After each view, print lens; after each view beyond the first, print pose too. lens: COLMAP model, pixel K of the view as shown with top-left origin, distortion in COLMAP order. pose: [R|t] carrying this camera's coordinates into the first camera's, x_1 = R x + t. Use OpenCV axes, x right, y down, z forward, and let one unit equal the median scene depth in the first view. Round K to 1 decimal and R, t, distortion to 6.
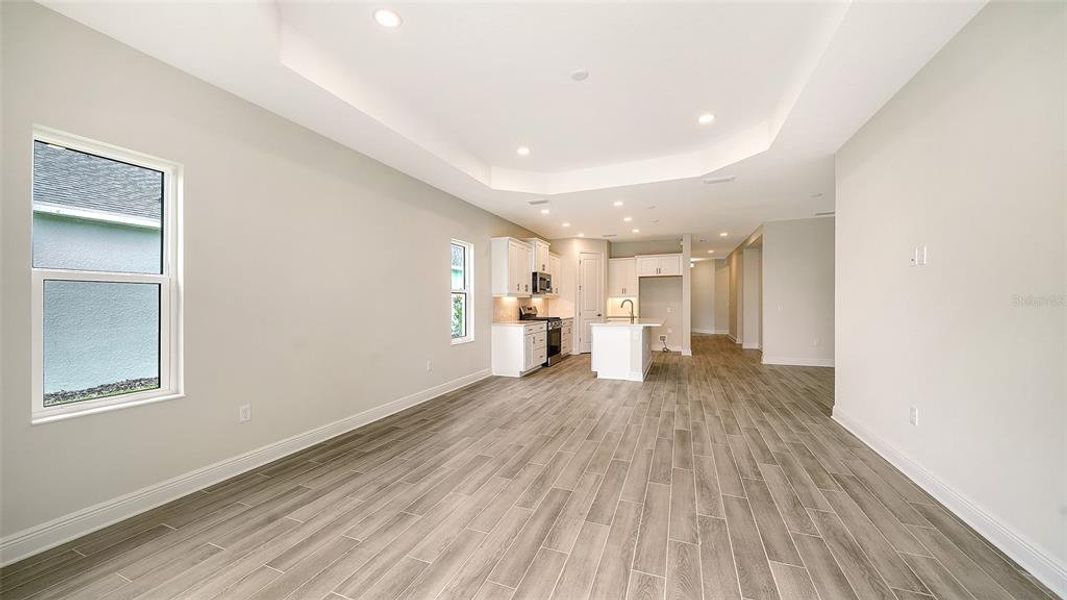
lens RADIAL K [[363.4, 0, 531.6], [0, 363.4, 308.2], [0, 0, 1]] dist [-0.000210, -0.000435]
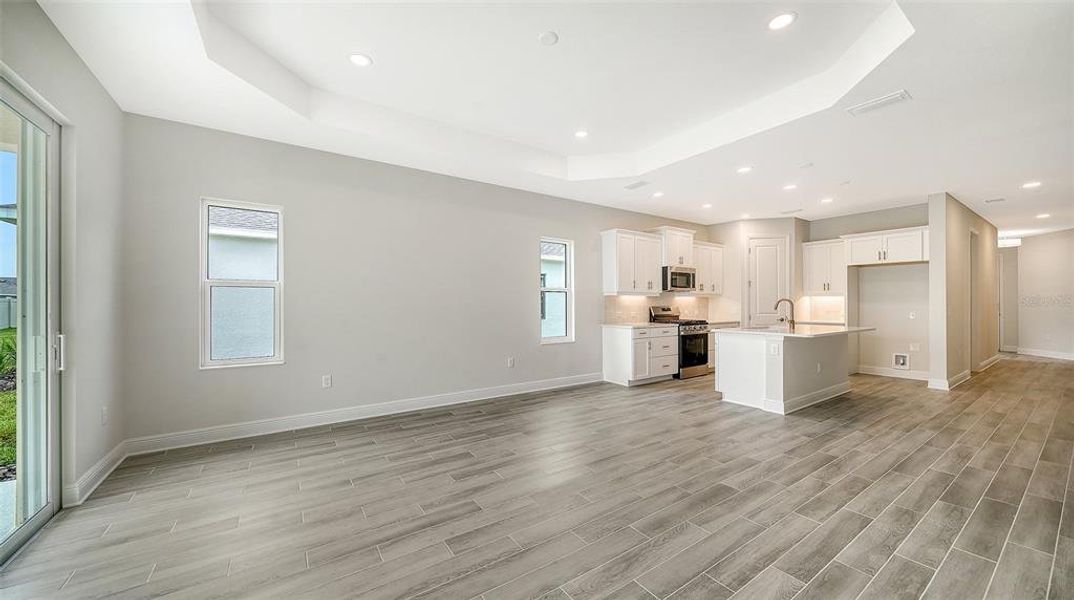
lens RADIAL K [[377.0, 0, 537.2], [0, 377.0, 302.1], [0, 0, 1]] dist [0.001473, -0.001096]
pose [[0.832499, 0.005063, -0.554003, 0.277079], [-0.014841, 0.999803, -0.013164, 0.000305], [0.553828, 0.019181, 0.832410, 0.108827]]
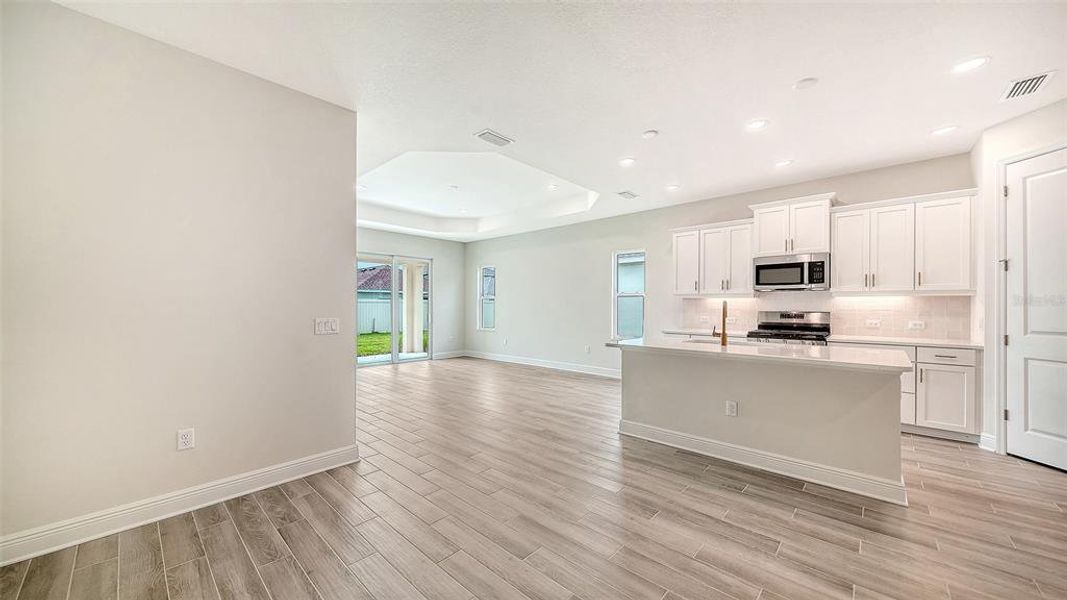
lens RADIAL K [[363.4, 0, 528.4], [0, 363.4, 297.6], [0, 0, 1]] dist [-0.000210, -0.000435]
pose [[-0.335085, -0.012841, -0.942101, 0.837115], [-0.015505, 0.999847, -0.008113, -0.020459], [0.942060, 0.011889, -0.335232, 0.933491]]
